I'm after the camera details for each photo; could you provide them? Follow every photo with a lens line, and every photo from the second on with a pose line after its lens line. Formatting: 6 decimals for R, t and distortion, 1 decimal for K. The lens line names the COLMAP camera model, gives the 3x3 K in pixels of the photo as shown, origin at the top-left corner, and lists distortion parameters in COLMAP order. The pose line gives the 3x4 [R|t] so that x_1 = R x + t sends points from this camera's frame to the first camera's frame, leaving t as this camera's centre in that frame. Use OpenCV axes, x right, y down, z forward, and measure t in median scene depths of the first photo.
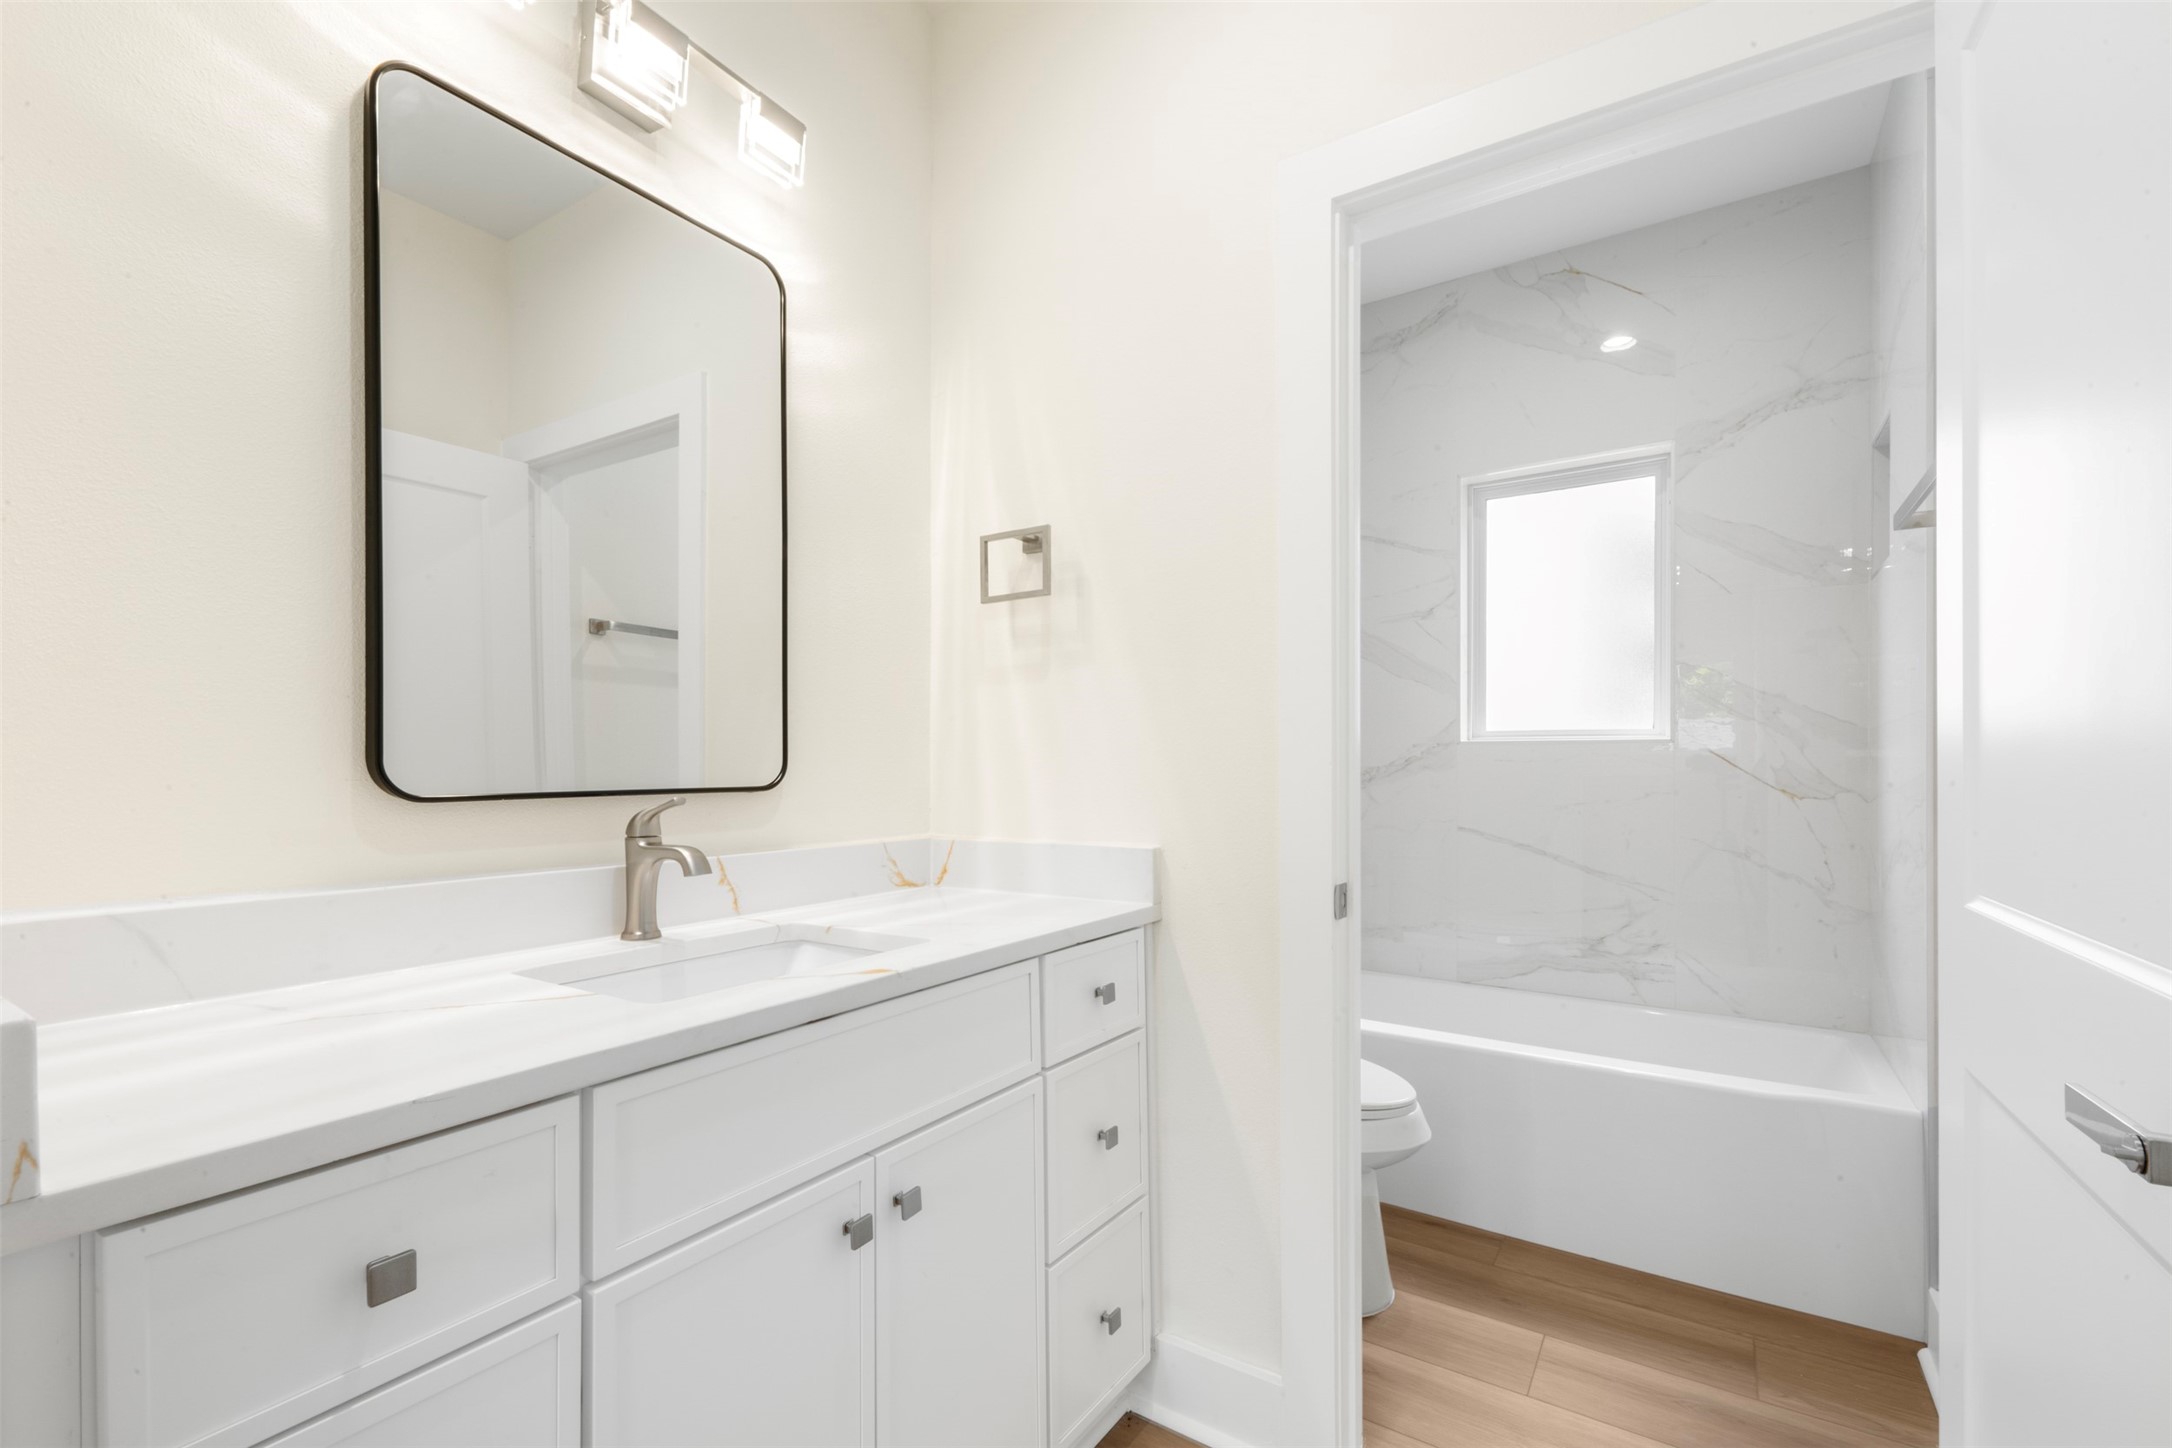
lens RADIAL K [[912.1, 0, 1080.5], [0, 912.1, 780.4], [0, 0, 1]] dist [0.001717, 0.000134]
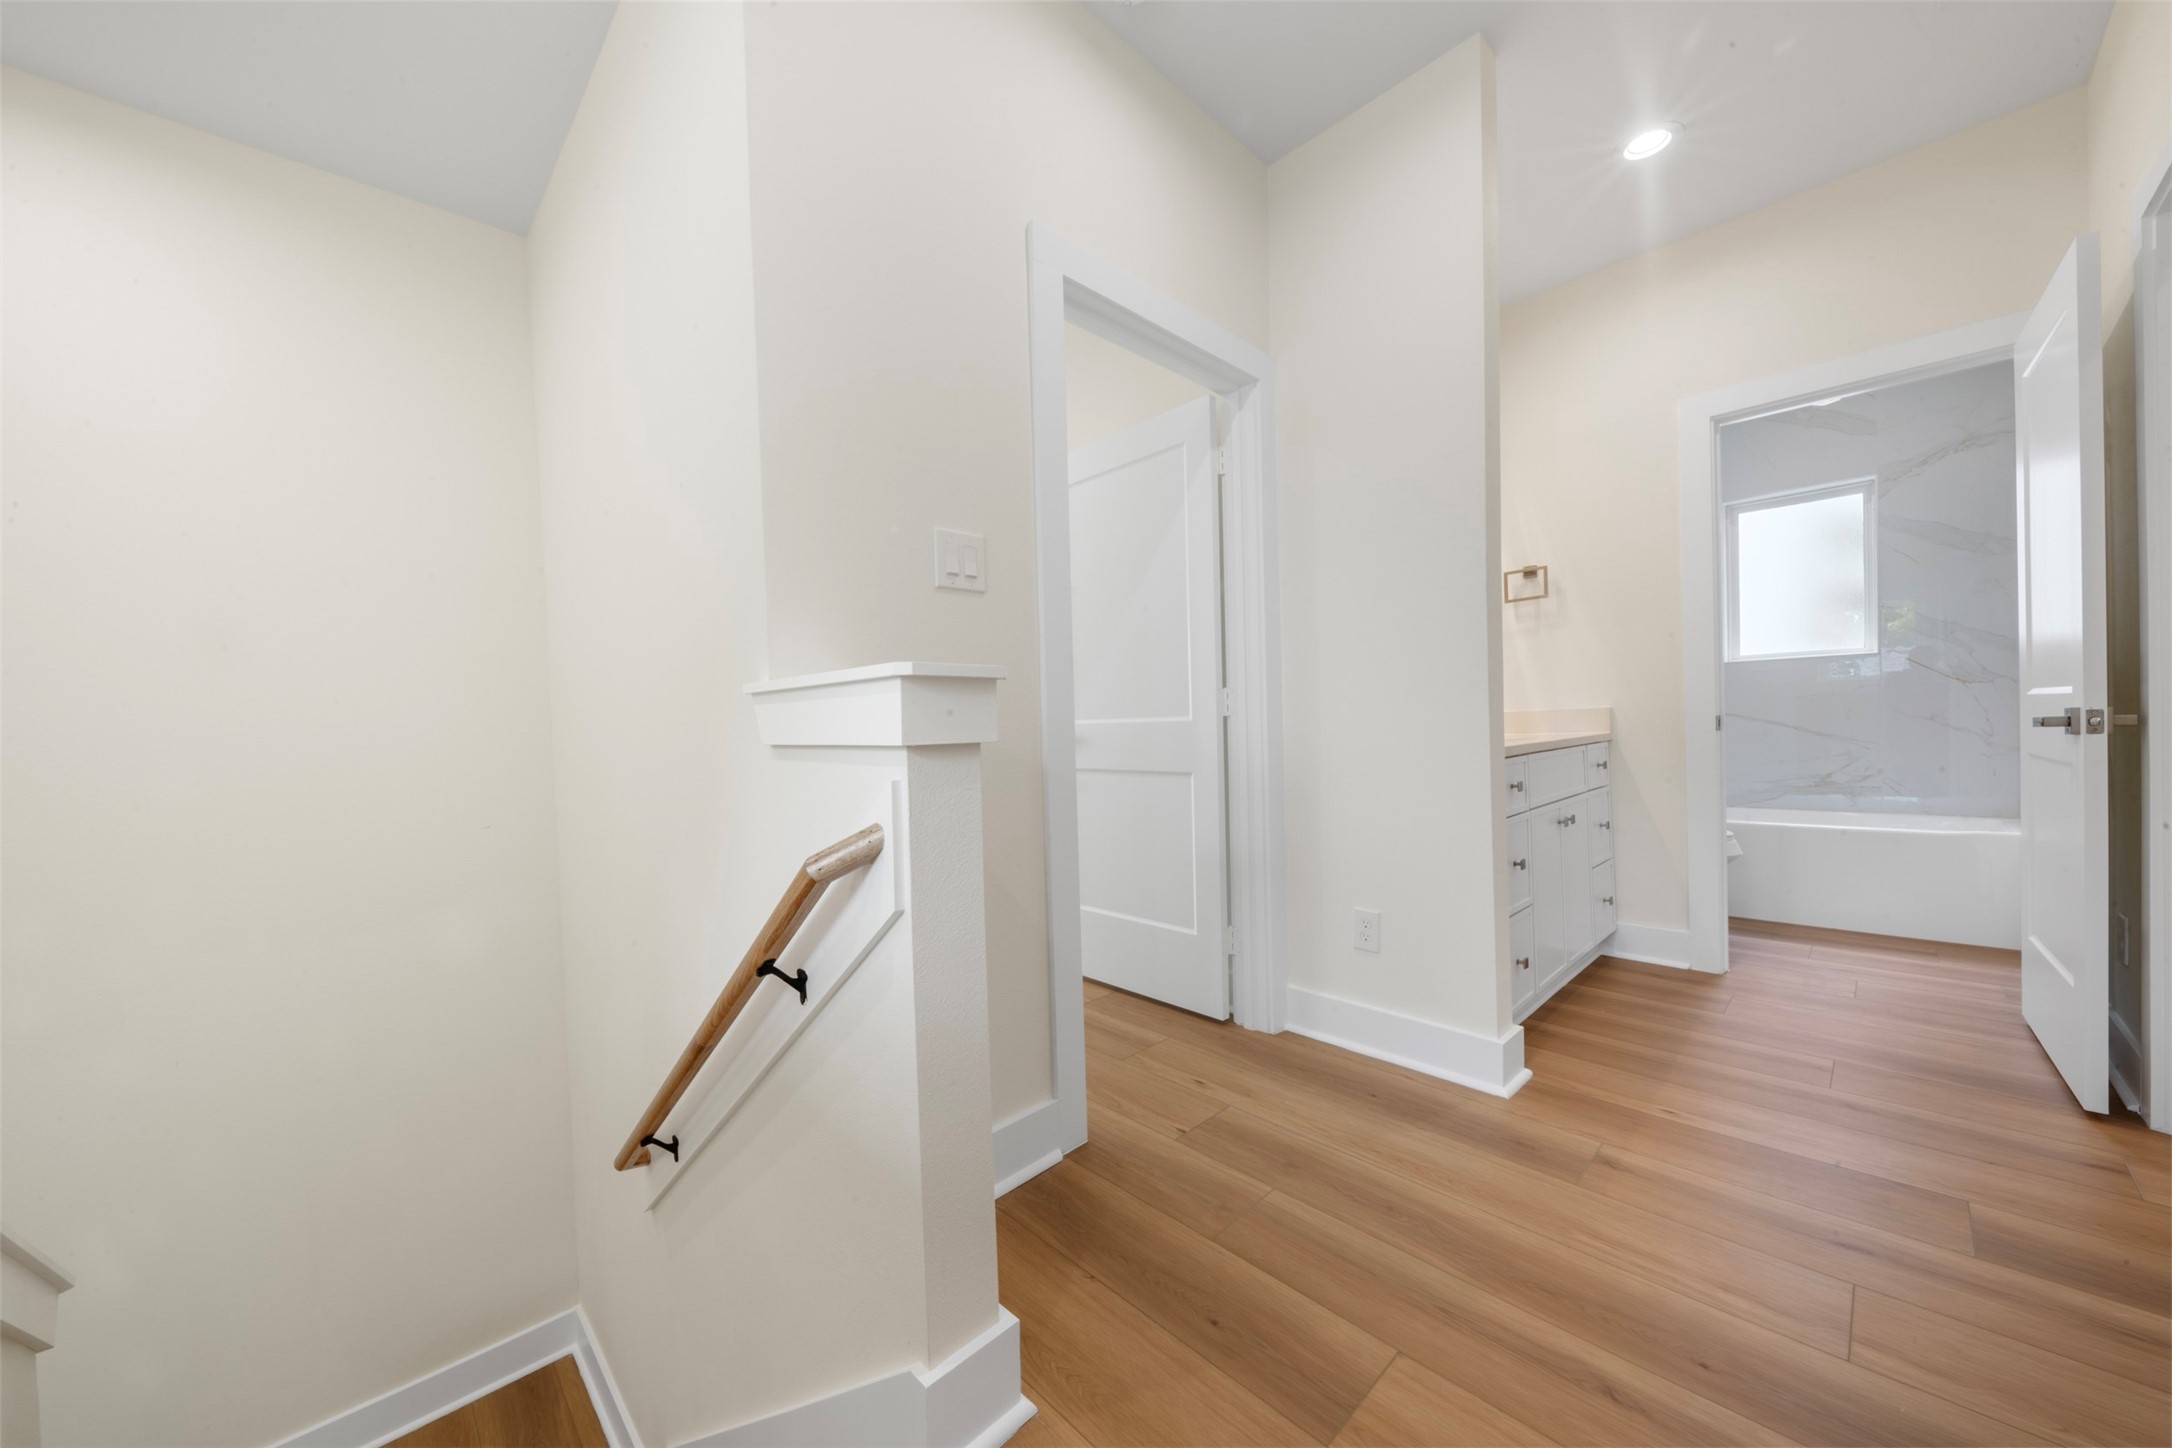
lens RADIAL K [[742.4, 0, 1085.5], [0, 742.4, 743.7], [0, 0, 1]] dist [0.008120, -0.007258]
pose [[0.973326, -0.024926, -0.228067, -0.491017], [0.029217, 0.999454, 0.015457, 0.062601], [0.227557, -0.021709, 0.973523, -0.701536]]
